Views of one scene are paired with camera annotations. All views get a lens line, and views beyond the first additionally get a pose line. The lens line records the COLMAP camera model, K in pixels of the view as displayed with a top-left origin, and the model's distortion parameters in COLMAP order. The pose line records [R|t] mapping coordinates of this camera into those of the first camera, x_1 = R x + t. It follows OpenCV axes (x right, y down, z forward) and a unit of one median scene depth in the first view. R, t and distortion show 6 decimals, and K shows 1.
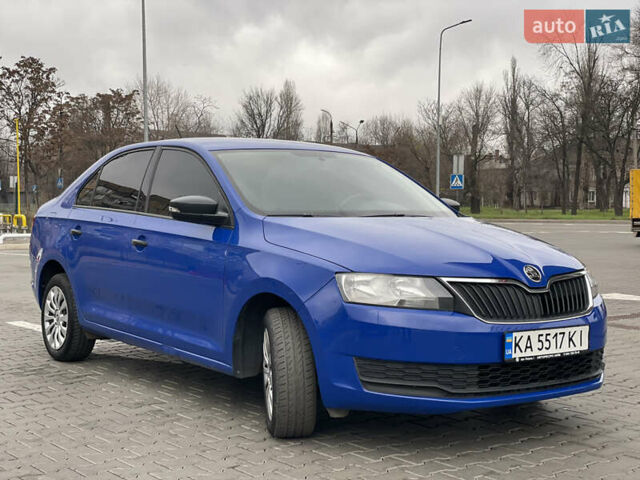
lens RADIAL K [[946.0, 0, 314.6], [0, 946.0, 239.5], [0, 0, 1]] dist [0.130901, 0.000000]
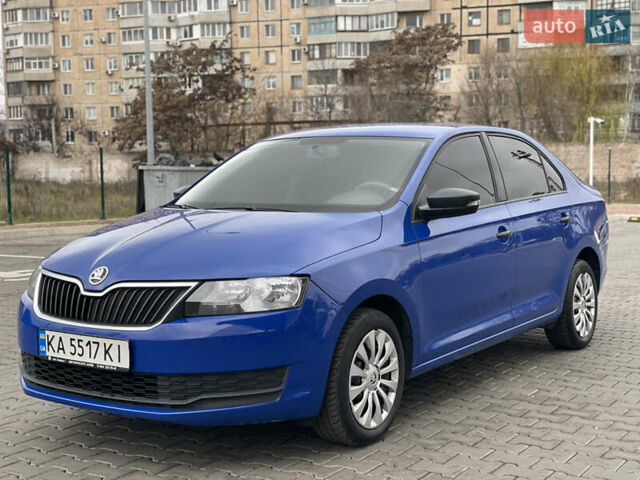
lens RADIAL K [[946.0, 0, 319.2], [0, 946.0, 237.9], [0, 0, 1]] dist [0.130901, 0.000000]
pose [[0.338536, 0.063871, -0.938783, 1.187077], [-0.028678, 0.997930, 0.057554, -0.062070], [0.940516, 0.007438, 0.339667, 0.886507]]
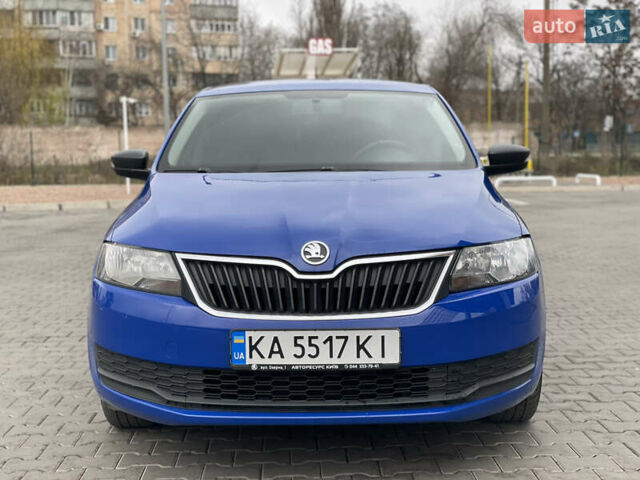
lens RADIAL K [[946.0, 0, 322.2], [0, 946.0, 234.5], [0, 0, 1]] dist [0.130901, 0.000000]
pose [[0.805555, 0.038917, -0.591241, 0.664538], [-0.004440, 0.998209, 0.059655, -0.022010], [0.592504, -0.045430, 0.804286, 0.418575]]
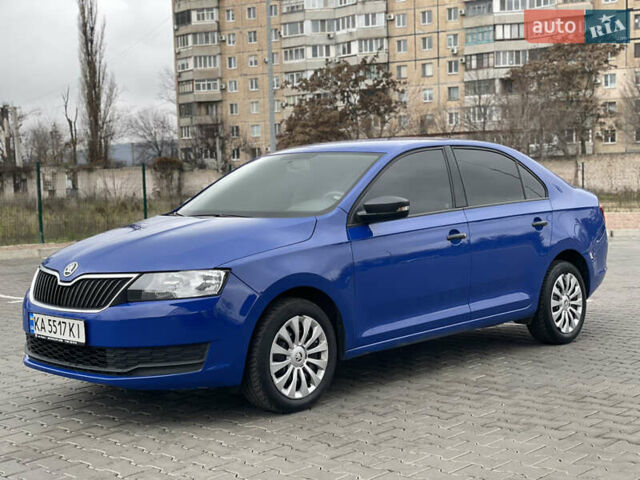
lens RADIAL K [[946.0, 0, 322.4], [0, 946.0, 243.3], [0, 0, 1]] dist [0.130901, 0.000000]
pose [[0.176415, 0.055416, -0.982755, 1.436216], [-0.015601, 0.998446, 0.053500, -0.063752], [0.984192, 0.005894, 0.177005, 1.098667]]
